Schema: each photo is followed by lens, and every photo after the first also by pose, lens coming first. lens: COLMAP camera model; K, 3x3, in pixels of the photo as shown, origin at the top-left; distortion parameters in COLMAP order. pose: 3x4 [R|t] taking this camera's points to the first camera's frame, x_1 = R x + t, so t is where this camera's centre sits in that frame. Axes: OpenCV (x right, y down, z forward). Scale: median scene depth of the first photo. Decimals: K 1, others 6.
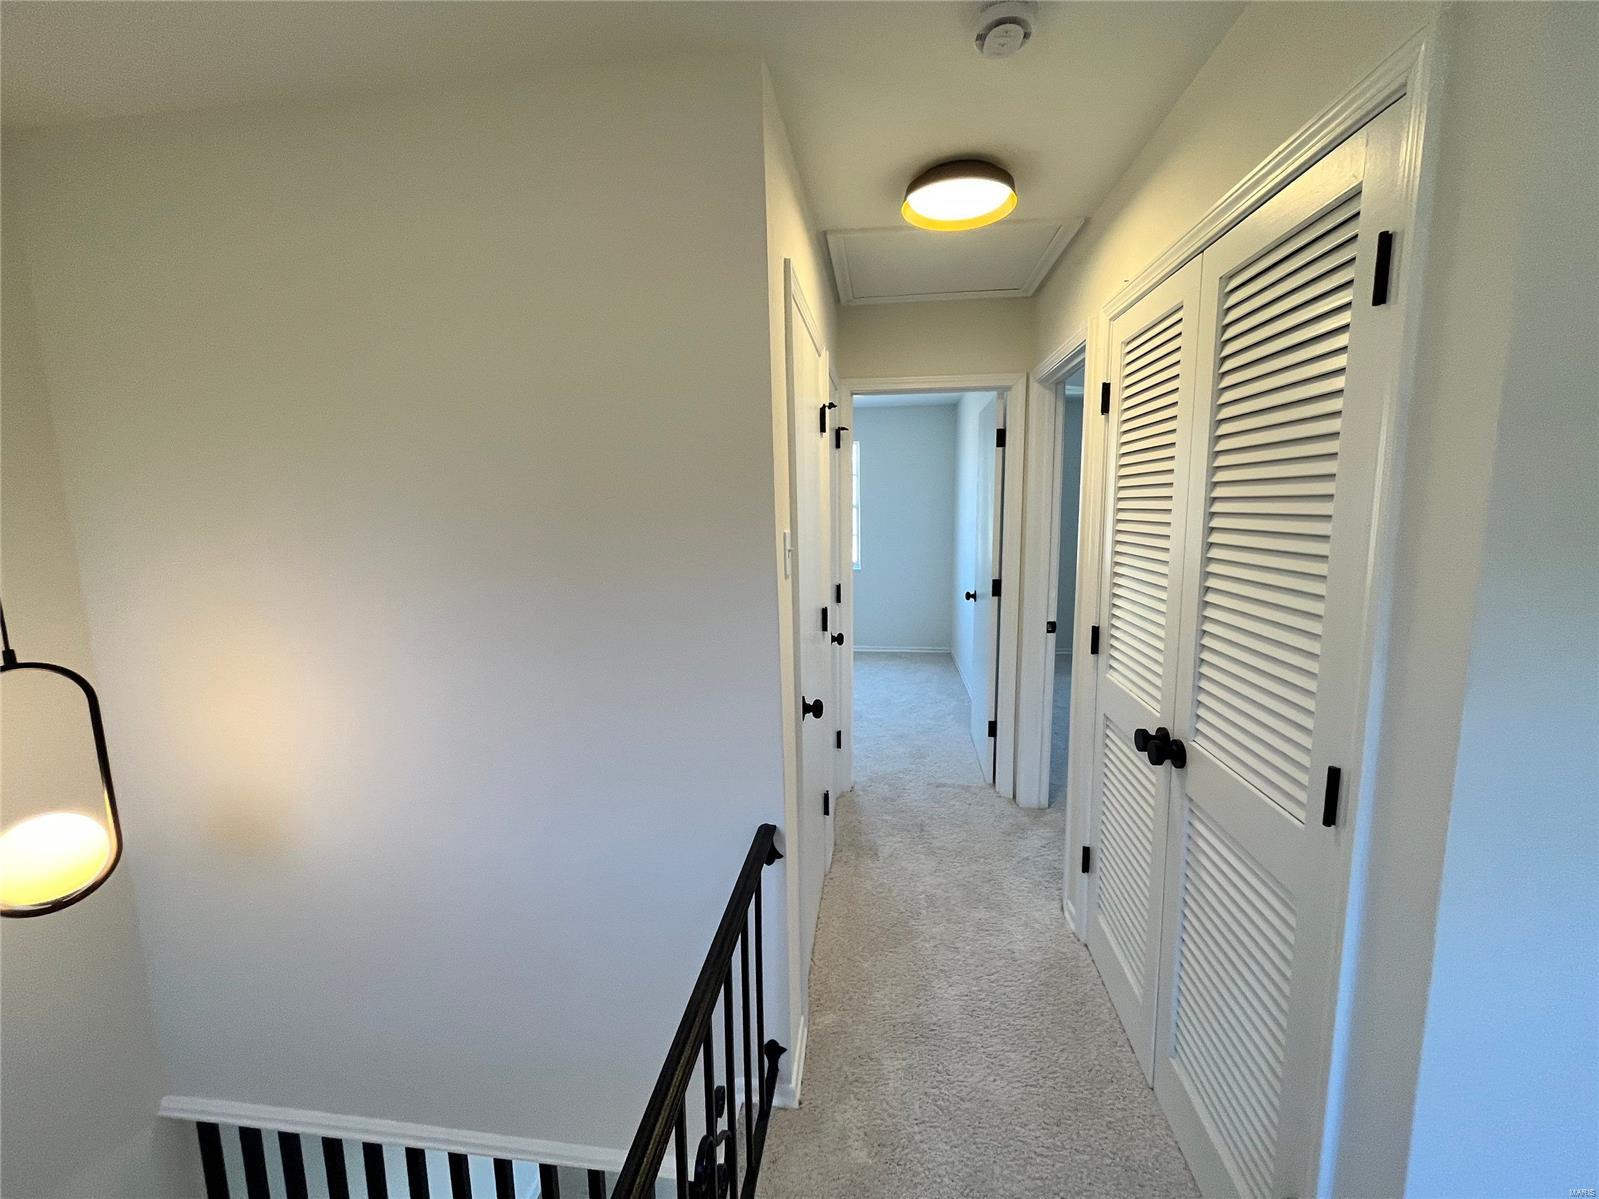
lens RADIAL K [[643.0, 0, 799.9], [0, 643.0, 590.2], [0, 0, 1]] dist [-0.001024, -0.000103]
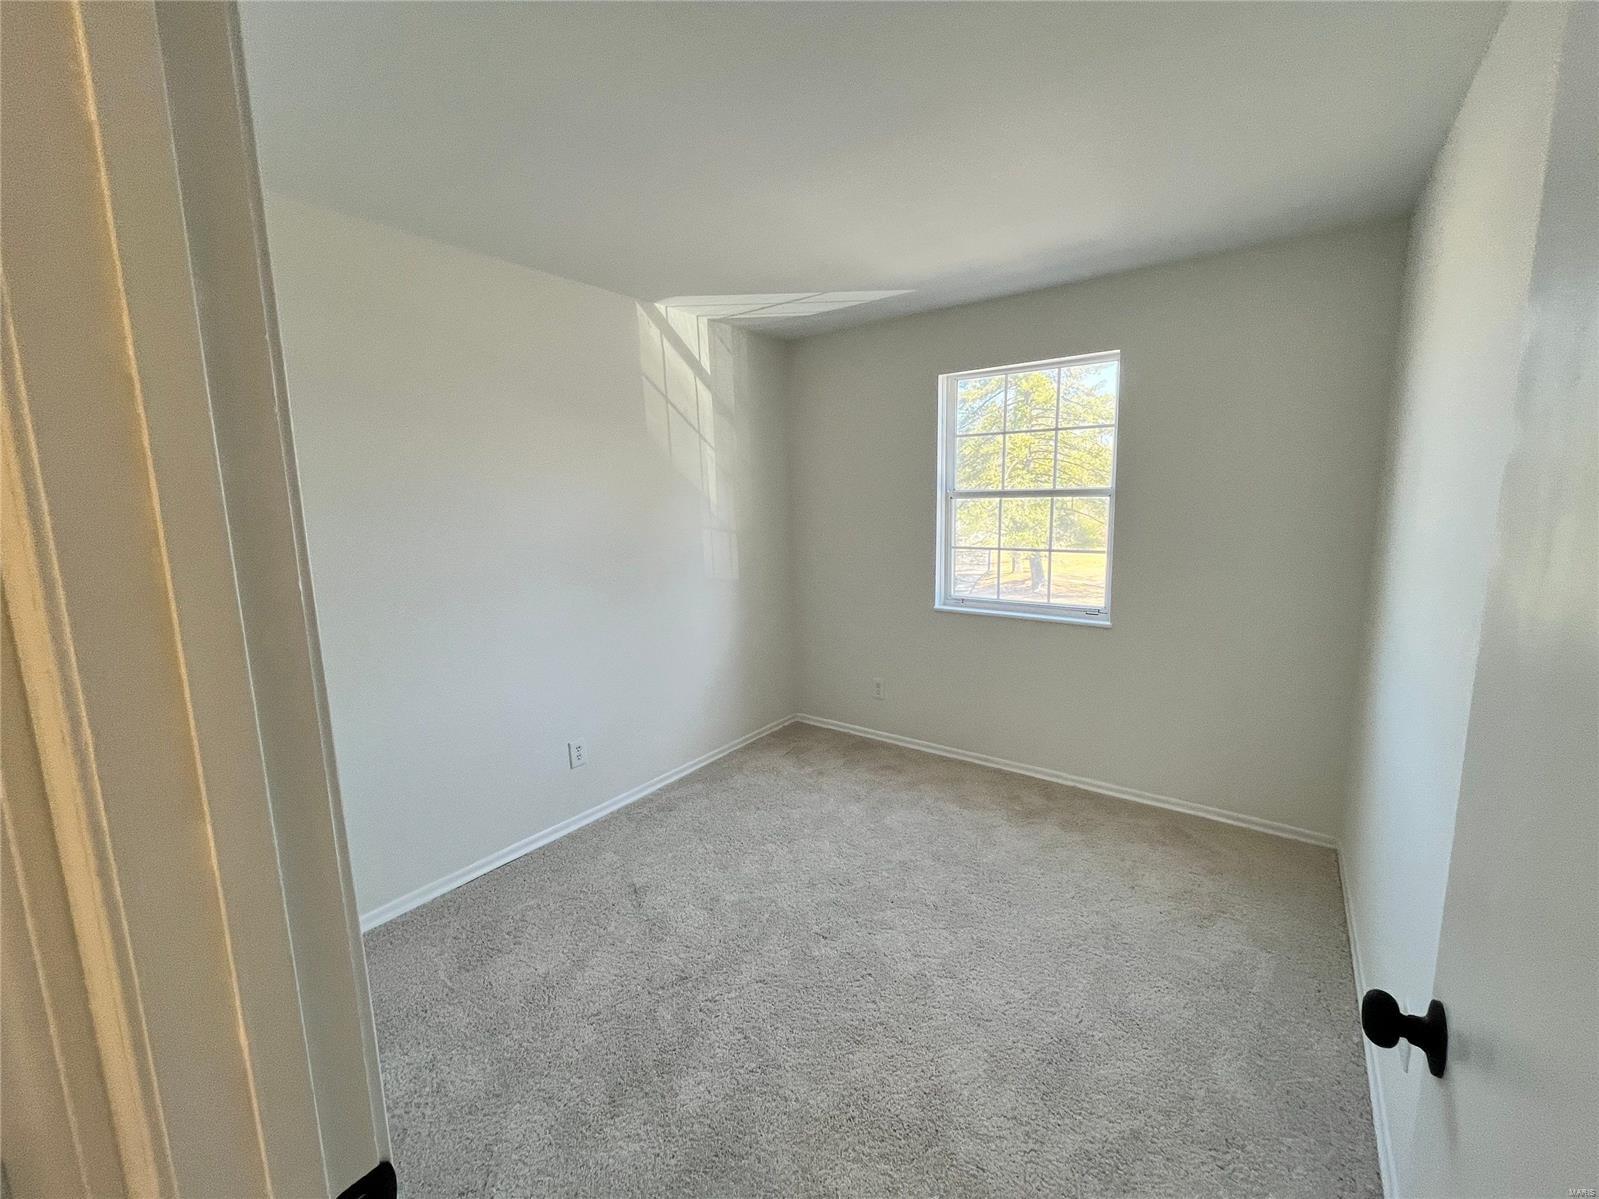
lens RADIAL K [[643.0, 0, 799.9], [0, 643.0, 590.2], [0, 0, 1]] dist [-0.001024, -0.000103]
pose [[0.873087, 0.062912, -0.483489, 0.171508], [-0.051274, 0.997989, 0.037268, -0.089910], [0.484861, -0.007748, 0.874557, 0.660234]]
